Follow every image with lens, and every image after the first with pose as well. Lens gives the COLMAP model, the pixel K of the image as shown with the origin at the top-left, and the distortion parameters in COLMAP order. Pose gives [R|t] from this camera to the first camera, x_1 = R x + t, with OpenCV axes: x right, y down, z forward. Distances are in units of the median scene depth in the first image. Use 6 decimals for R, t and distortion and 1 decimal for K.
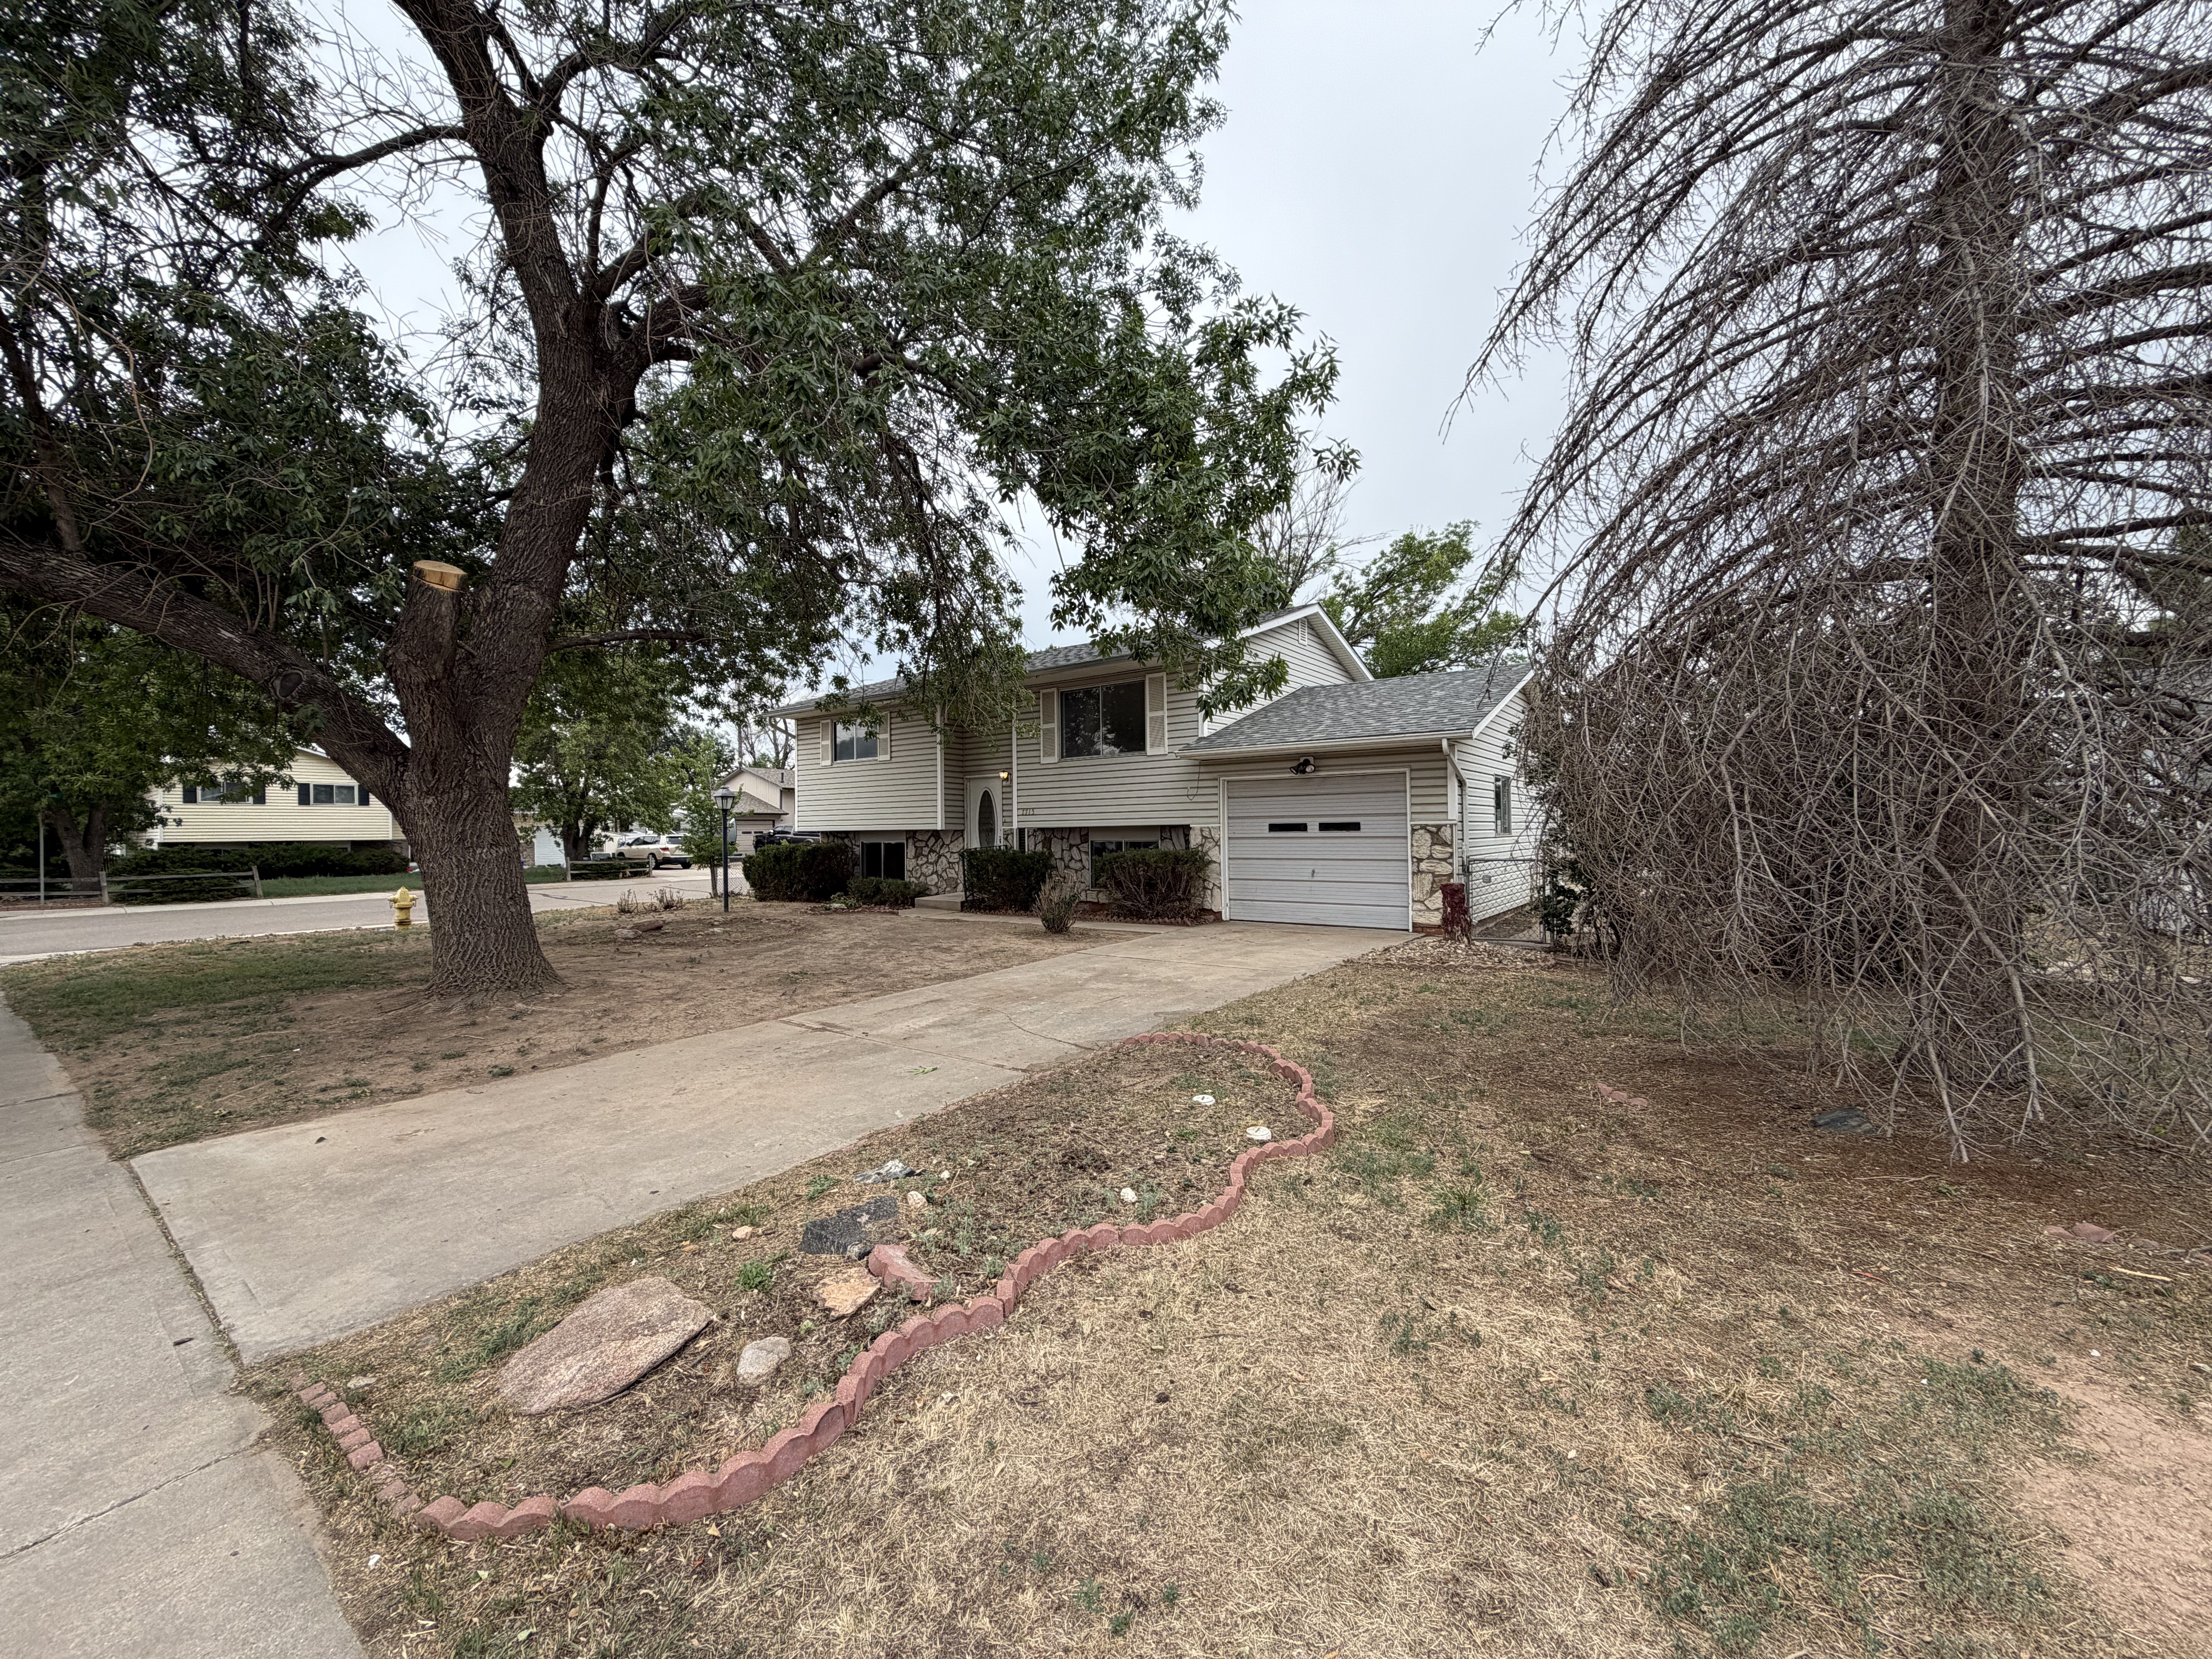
lens RADIAL K [[870.3, 0, 1106.0], [0, 870.3, 829.5], [0, 0, 1]] dist [-0.001492, 0.000244]
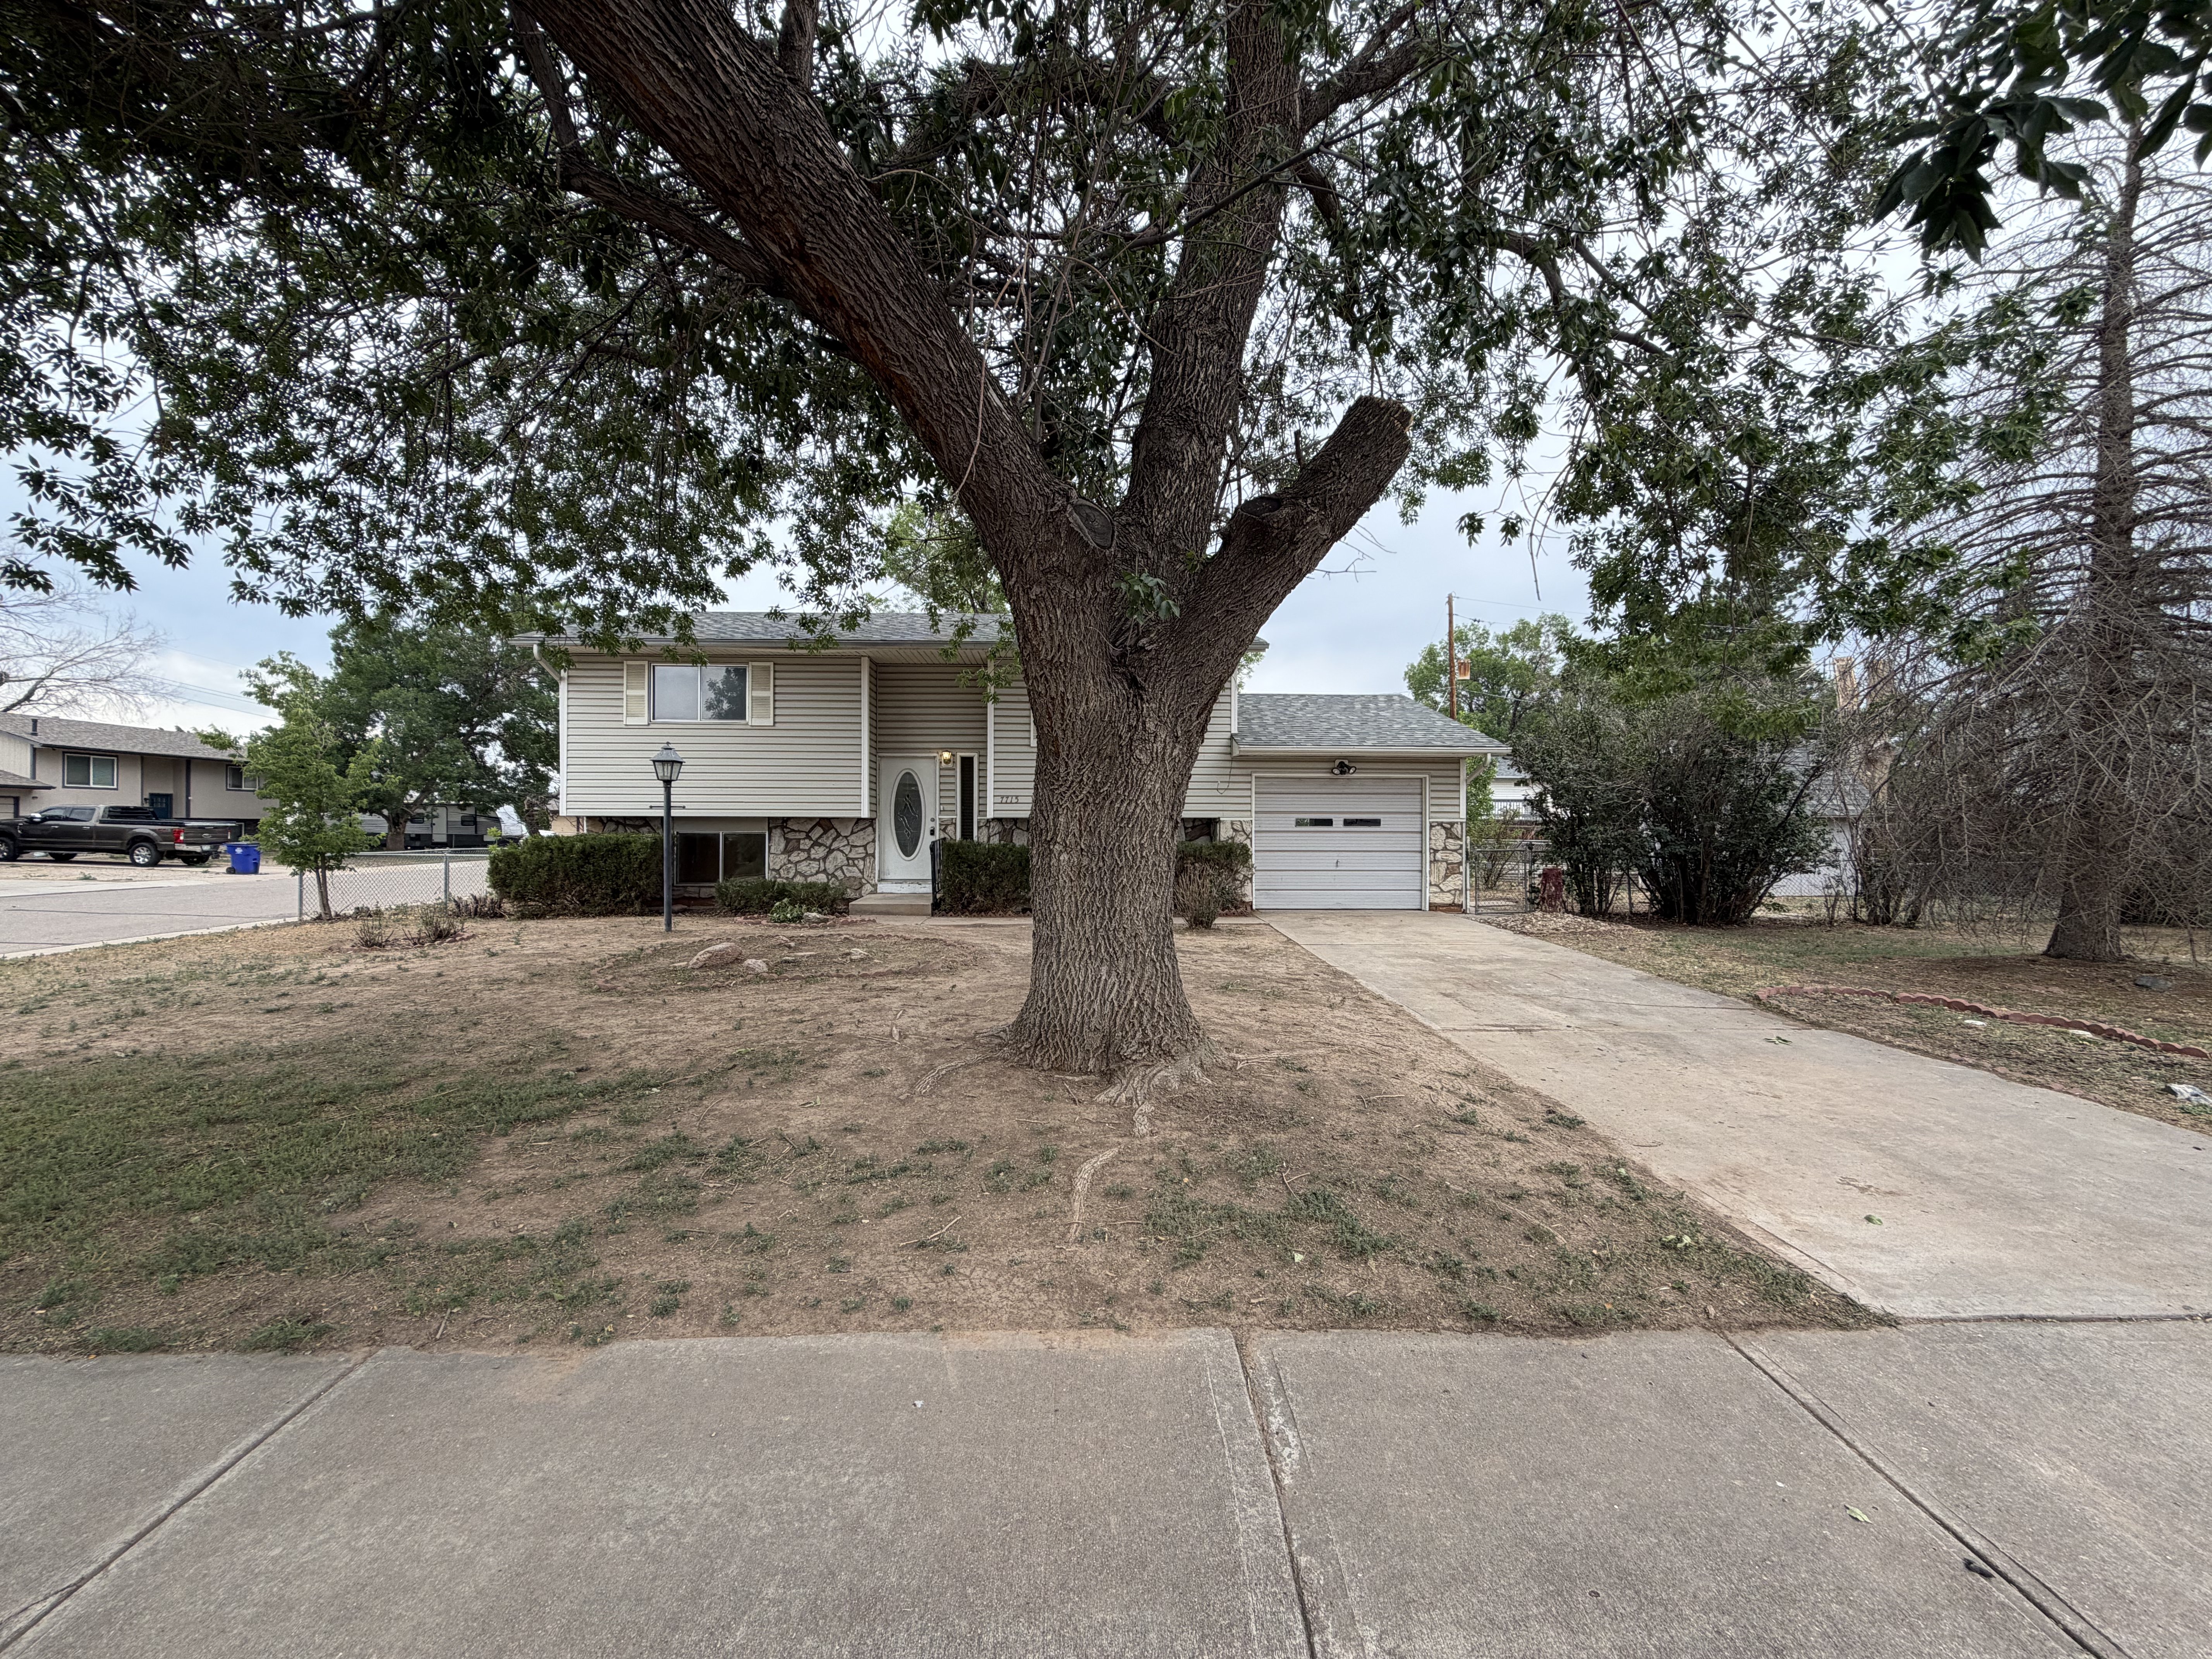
lens RADIAL K [[870.3, 0, 1106.0], [0, 870.3, 829.5], [0, 0, 1]] dist [-0.001492, 0.000244]
pose [[0.786648, 0.012295, 0.617279, -0.692815], [-0.014465, 0.999894, -0.001482, 0.012446], [-0.617232, -0.007763, 0.786743, 0.301870]]
